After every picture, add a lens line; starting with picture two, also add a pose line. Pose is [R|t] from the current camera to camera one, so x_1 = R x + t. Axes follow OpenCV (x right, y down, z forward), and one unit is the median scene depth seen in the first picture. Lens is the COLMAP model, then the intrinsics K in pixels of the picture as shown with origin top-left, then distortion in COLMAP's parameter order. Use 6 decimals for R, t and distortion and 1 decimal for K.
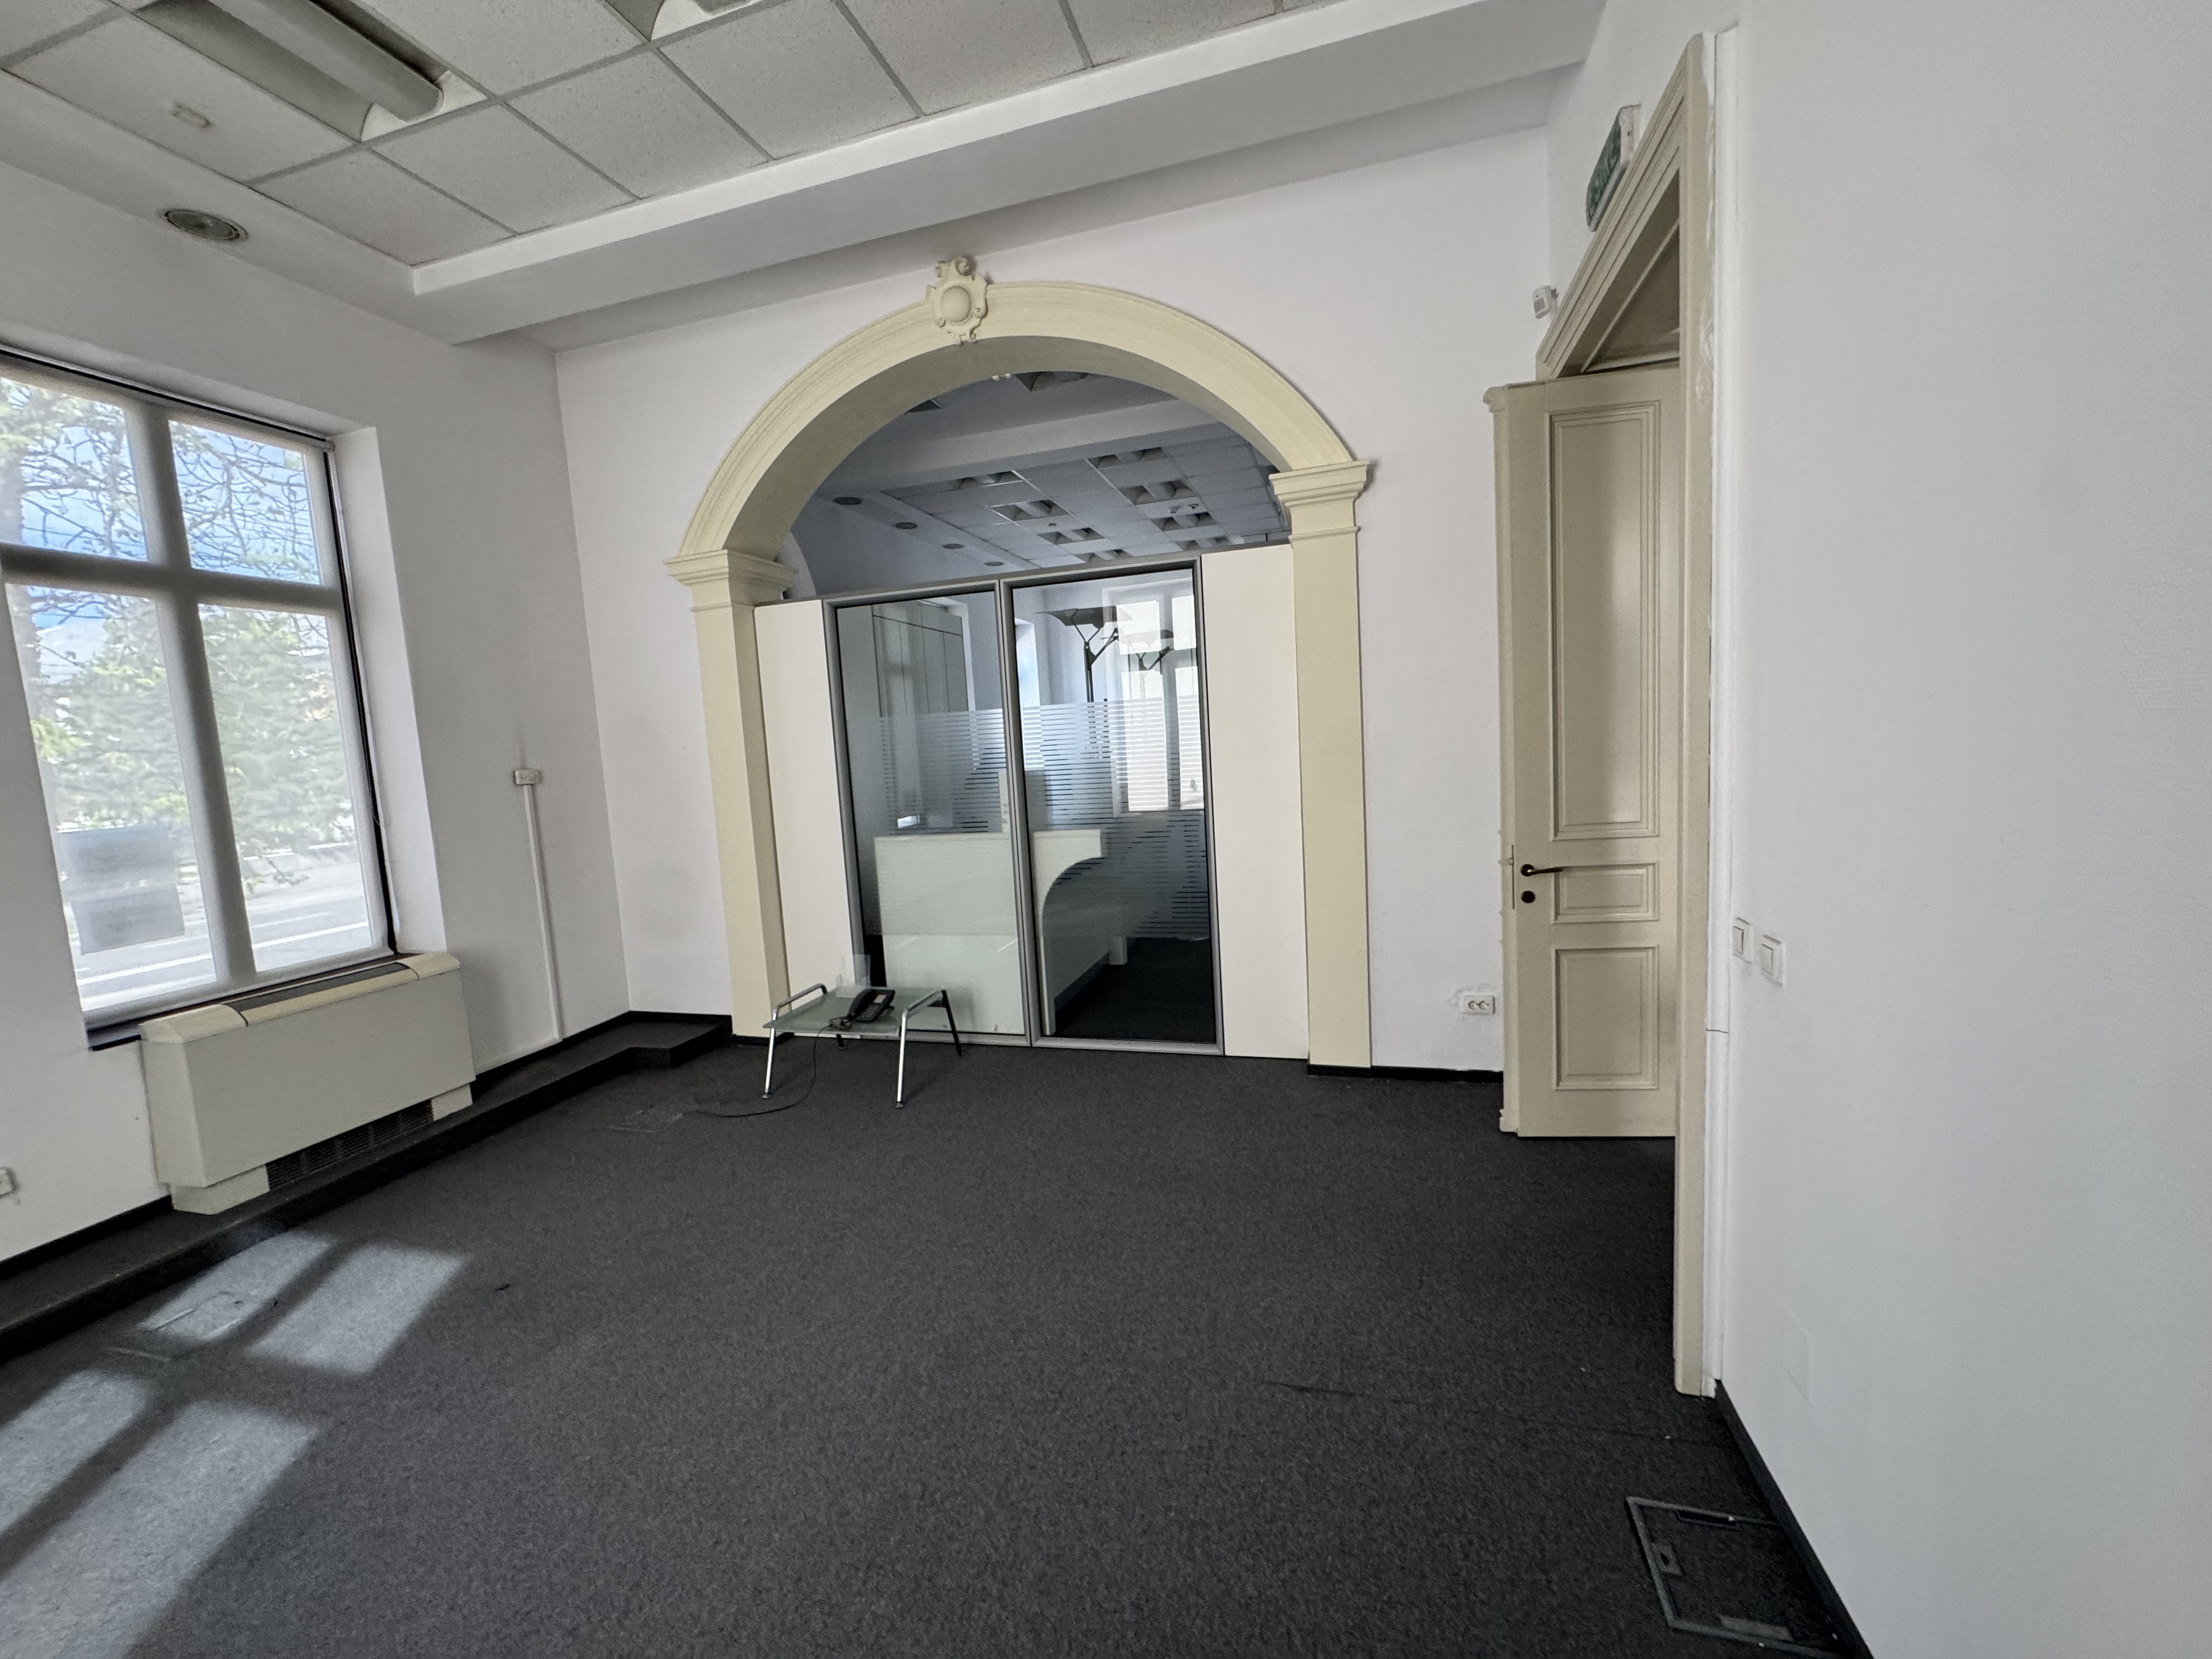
lens RADIAL K [[882.0, 0, 1106.0], [0, 882.0, 829.5], [0, 0, 1]] dist [0.000132, -0.000124]
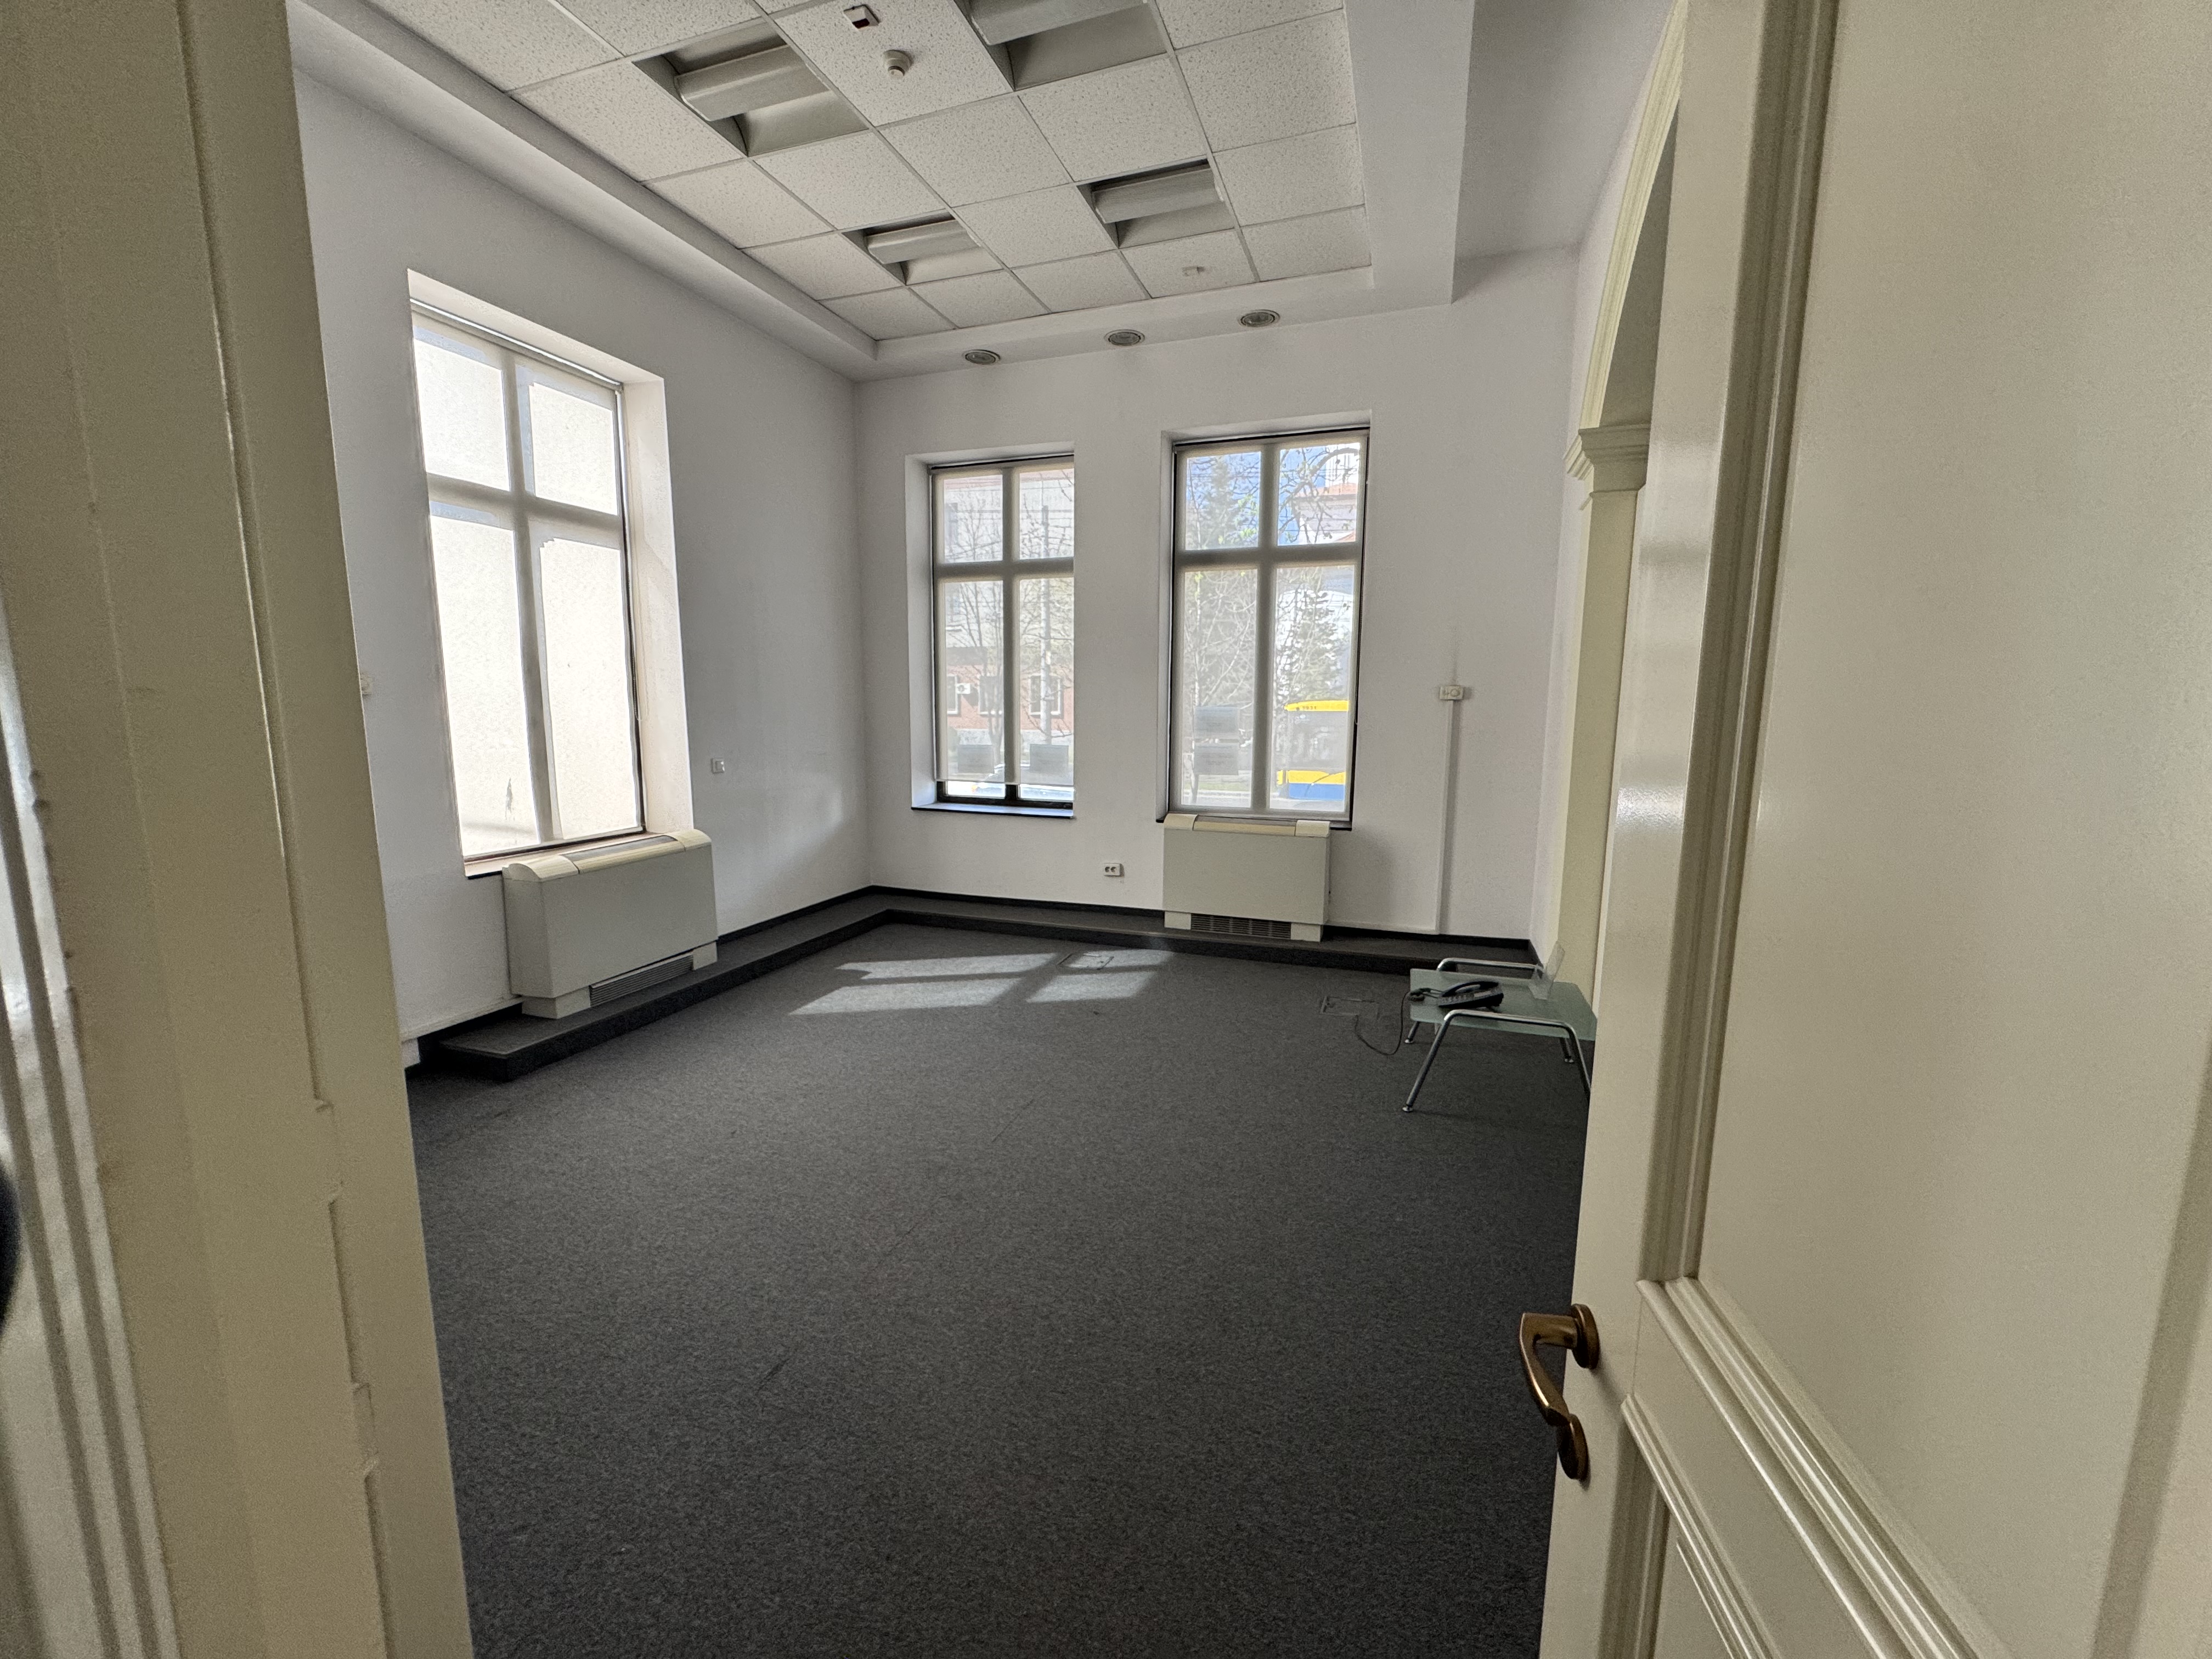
lens RADIAL K [[882.0, 0, 1106.0], [0, 882.0, 829.5], [0, 0, 1]] dist [0.000132, -0.000124]
pose [[-0.058934, 0.203700, -0.977258, 0.635671], [-0.102970, 0.972497, 0.208918, -0.105253], [0.992937, 0.112941, -0.036338, 0.835061]]
